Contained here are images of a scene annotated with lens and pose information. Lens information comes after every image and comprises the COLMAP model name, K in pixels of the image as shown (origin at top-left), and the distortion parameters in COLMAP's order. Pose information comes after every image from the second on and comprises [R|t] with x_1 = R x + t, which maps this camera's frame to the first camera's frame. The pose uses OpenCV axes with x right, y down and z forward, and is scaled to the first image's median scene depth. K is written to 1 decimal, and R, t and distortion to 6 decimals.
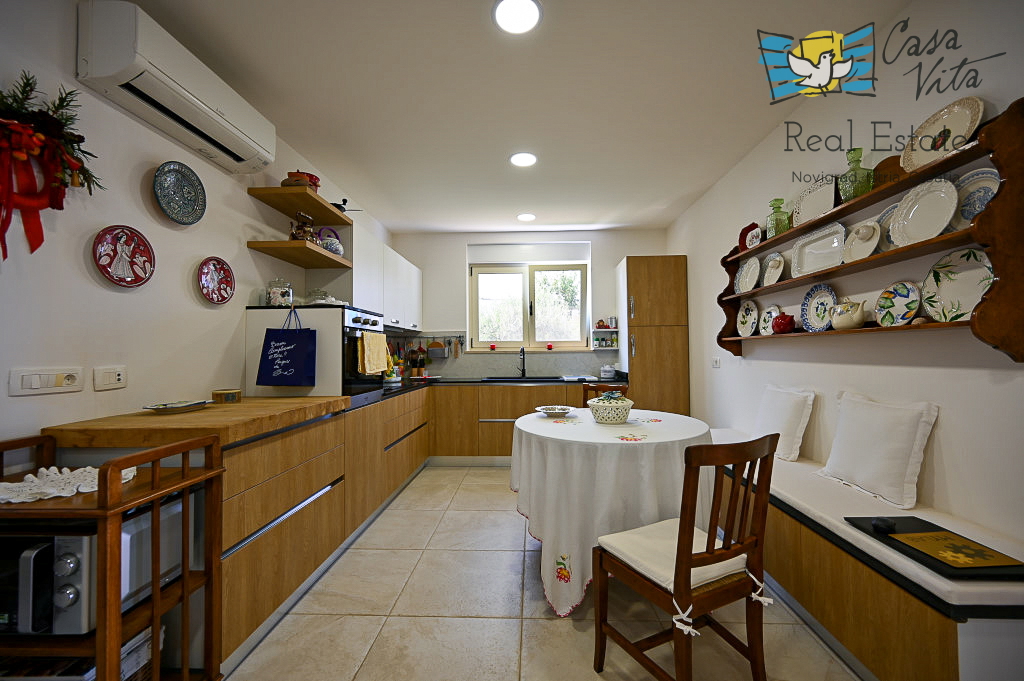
lens RADIAL K [[400.3, 0, 518.6], [0, 400.3, 346.3], [0, 0, 1]] dist [-0.005941, 0.000963]
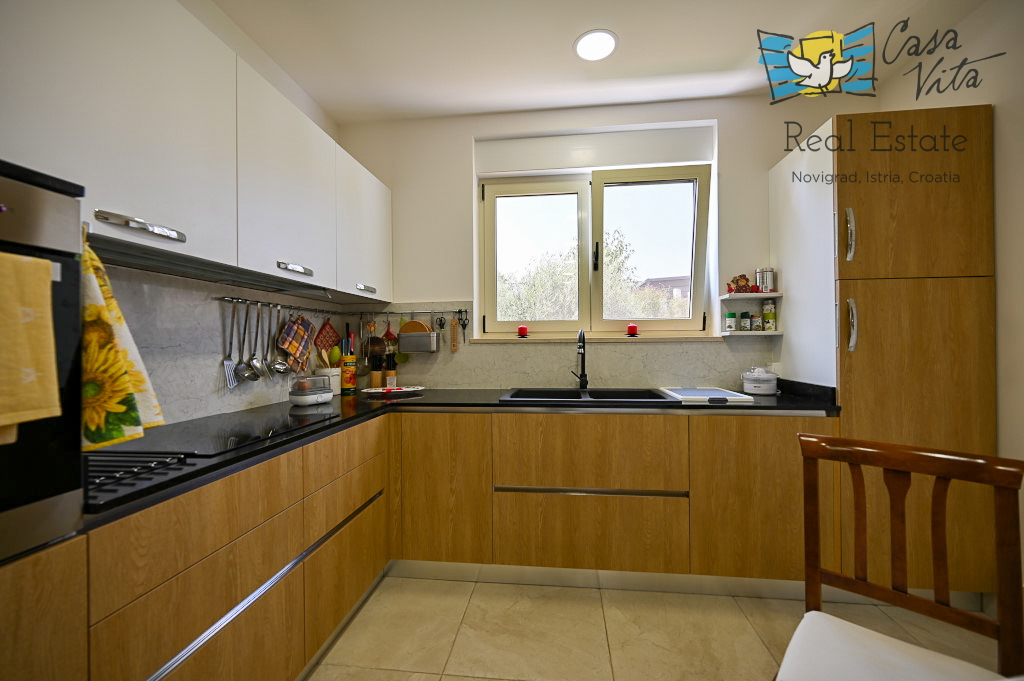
lens RADIAL K [[400.3, 0, 514.8], [0, 400.3, 340.4], [0, 0, 1]] dist [-0.005941, 0.000963]
pose [[0.996729, -0.000980, -0.080806, -0.032932], [0.001954, 0.999926, 0.011978, 0.007781], [0.080788, -0.012096, 0.996658, 0.483391]]
